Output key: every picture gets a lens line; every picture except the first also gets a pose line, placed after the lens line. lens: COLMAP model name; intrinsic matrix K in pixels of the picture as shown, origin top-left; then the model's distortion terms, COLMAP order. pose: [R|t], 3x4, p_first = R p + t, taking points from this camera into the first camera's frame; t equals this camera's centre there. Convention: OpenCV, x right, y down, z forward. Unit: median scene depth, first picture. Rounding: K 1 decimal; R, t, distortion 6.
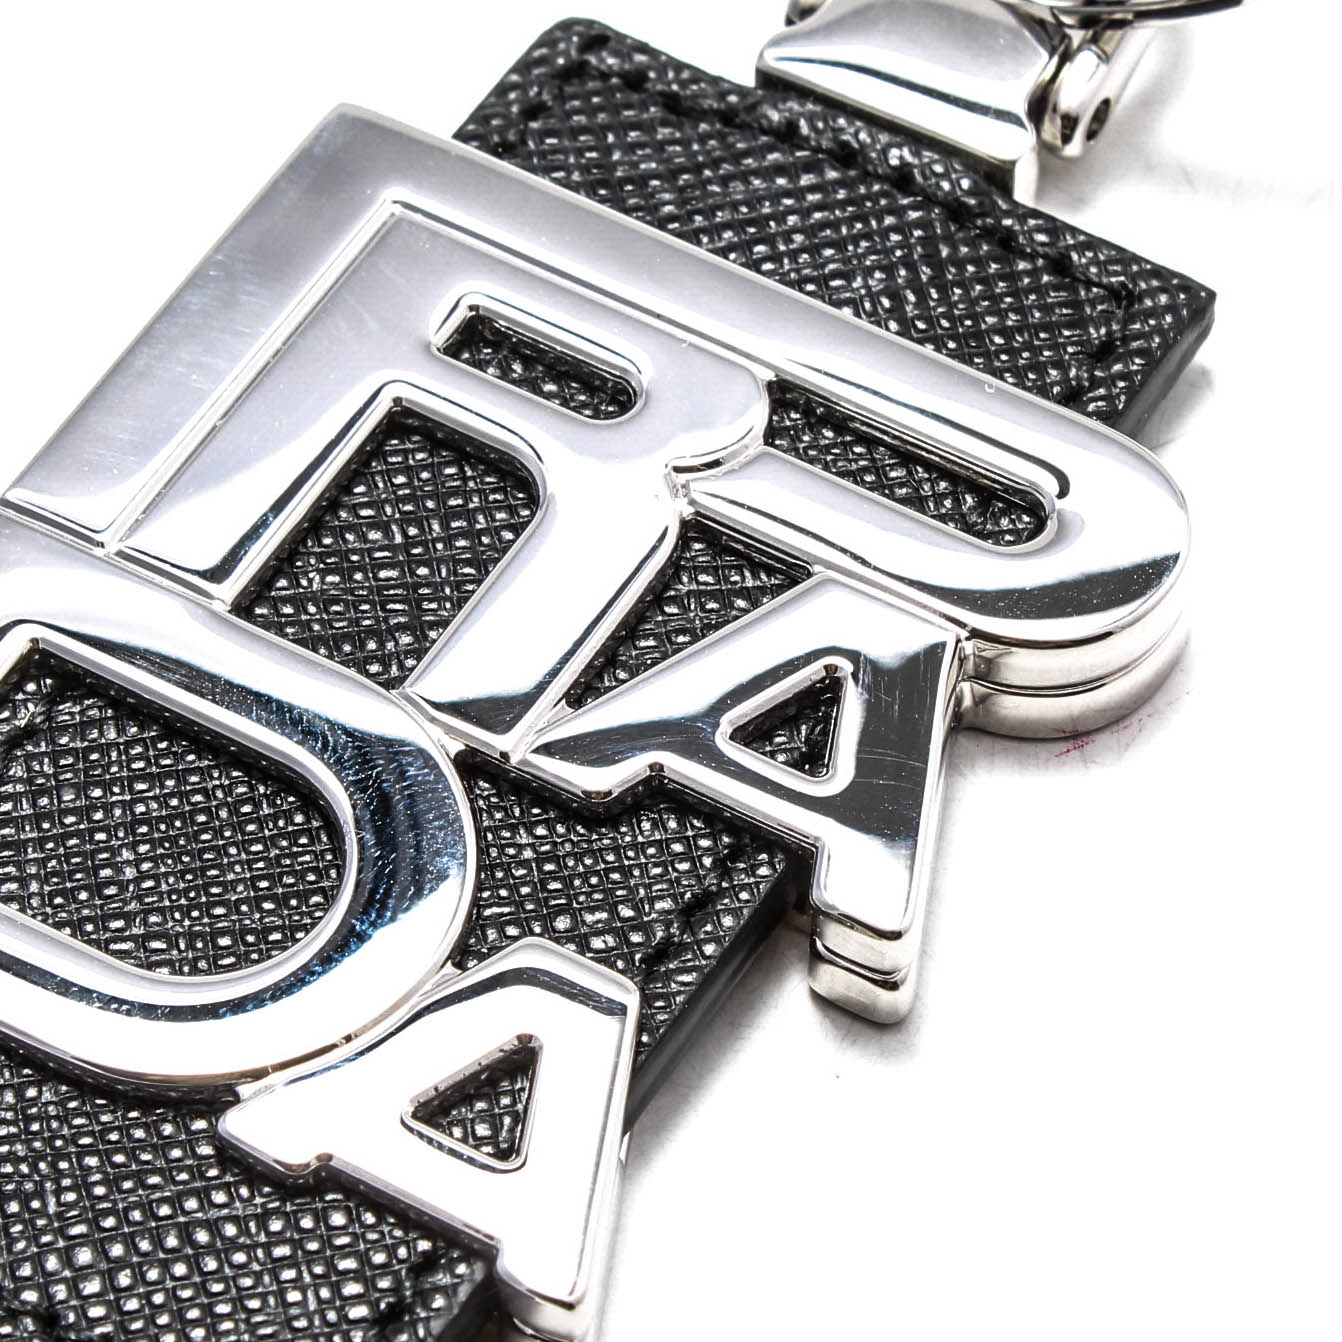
lens RADIAL K [[8104.8, 0, 670.9], [0, 8104.8, 671.2], [0, 0, 1]] dist [0.164615, 0.000000]
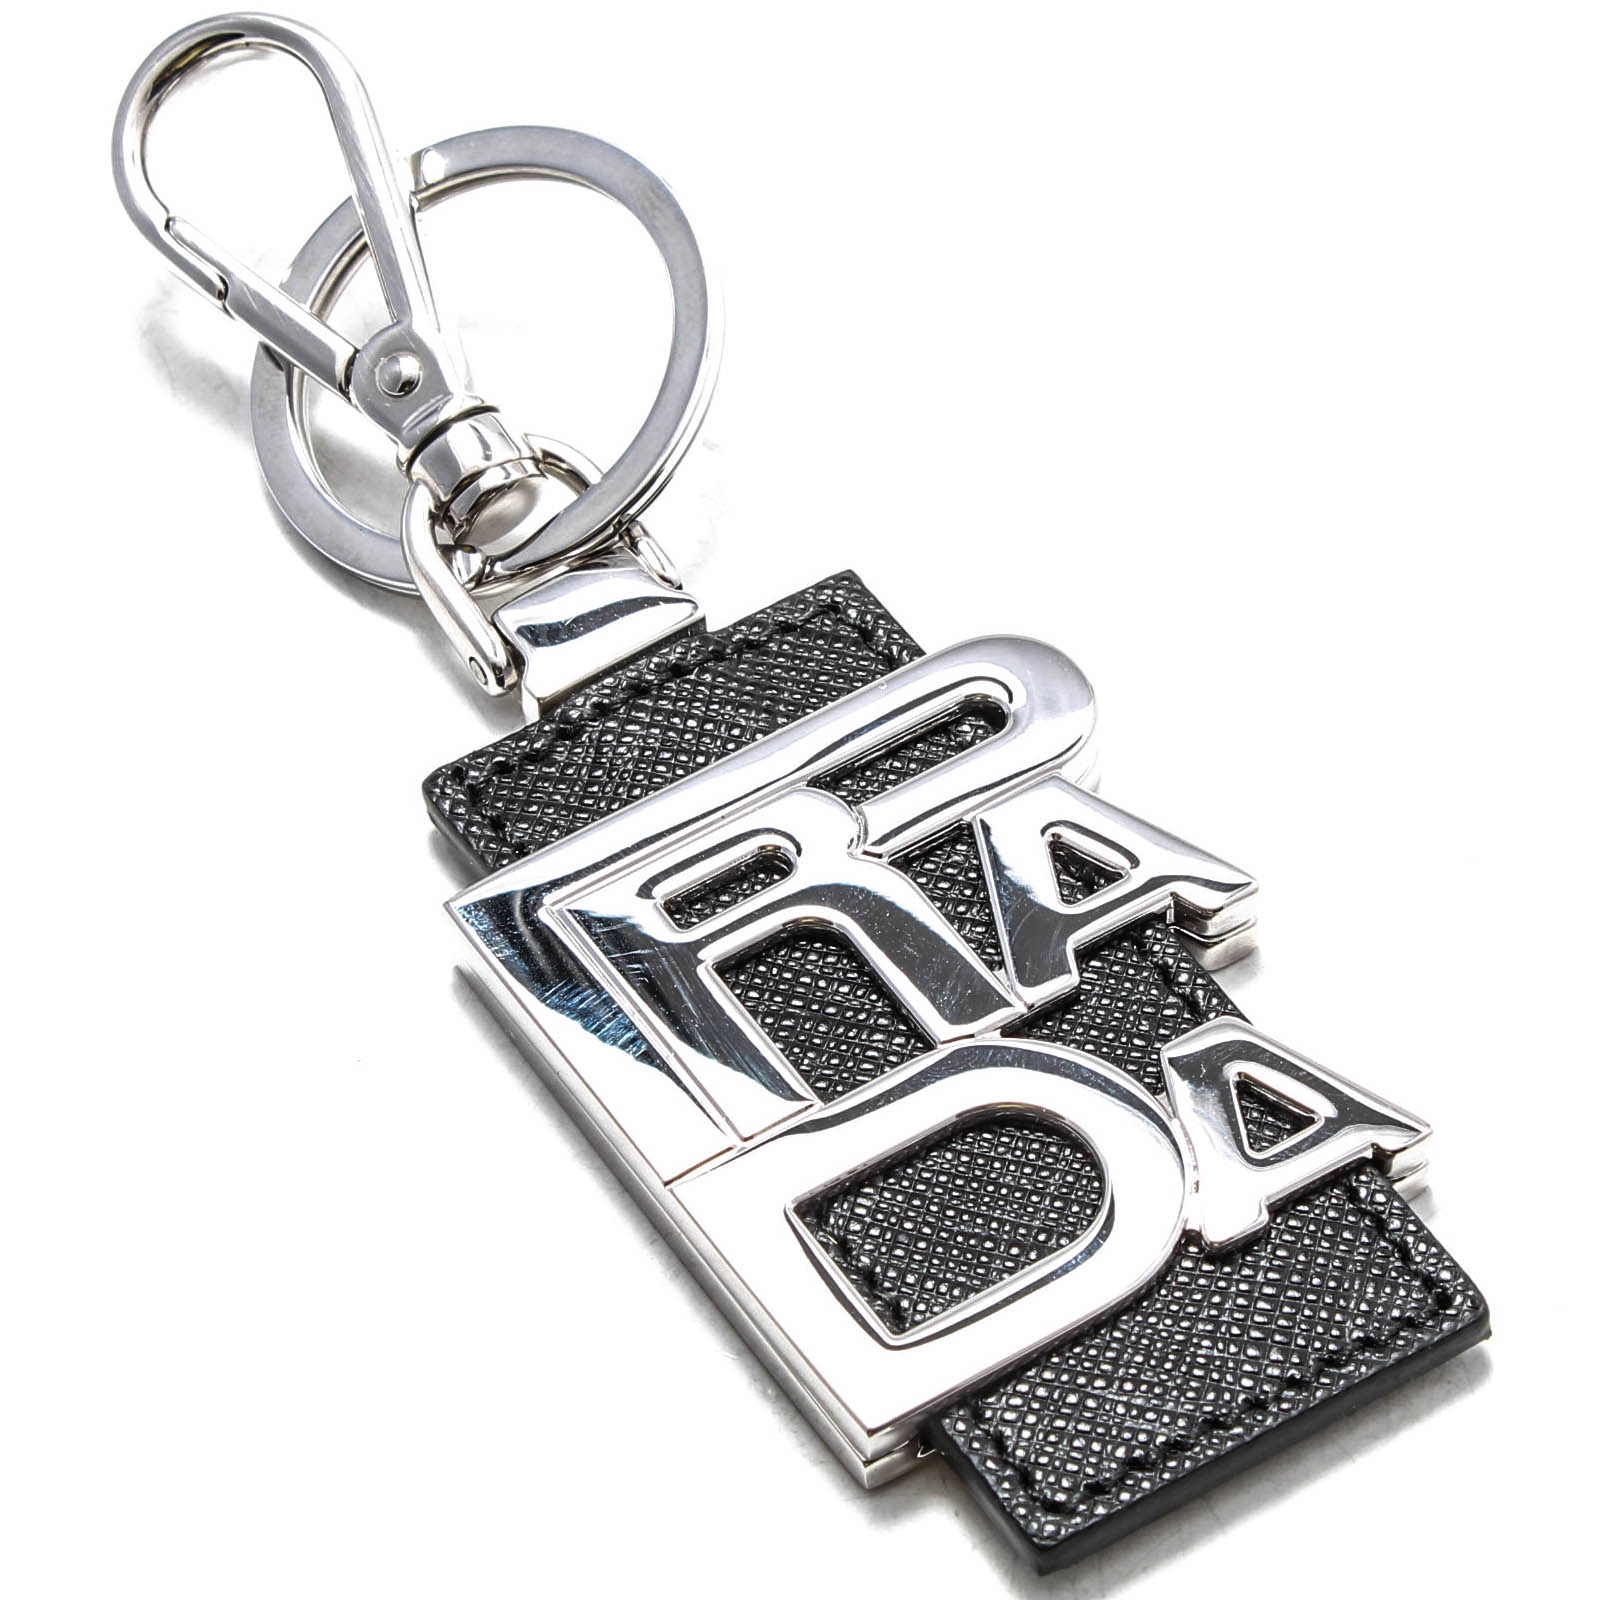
lens RADIAL K [[9662.9, 0, 800.2], [0, 9662.9, 799.9], [0, 0, 1]] dist [0.164615, 0.000000]
pose [[0.401928, -0.661508, 0.633136, -1.113082], [0.690366, 0.673155, 0.265062, -0.504898], [-0.601539, 0.330559, 0.727242, -0.293425]]
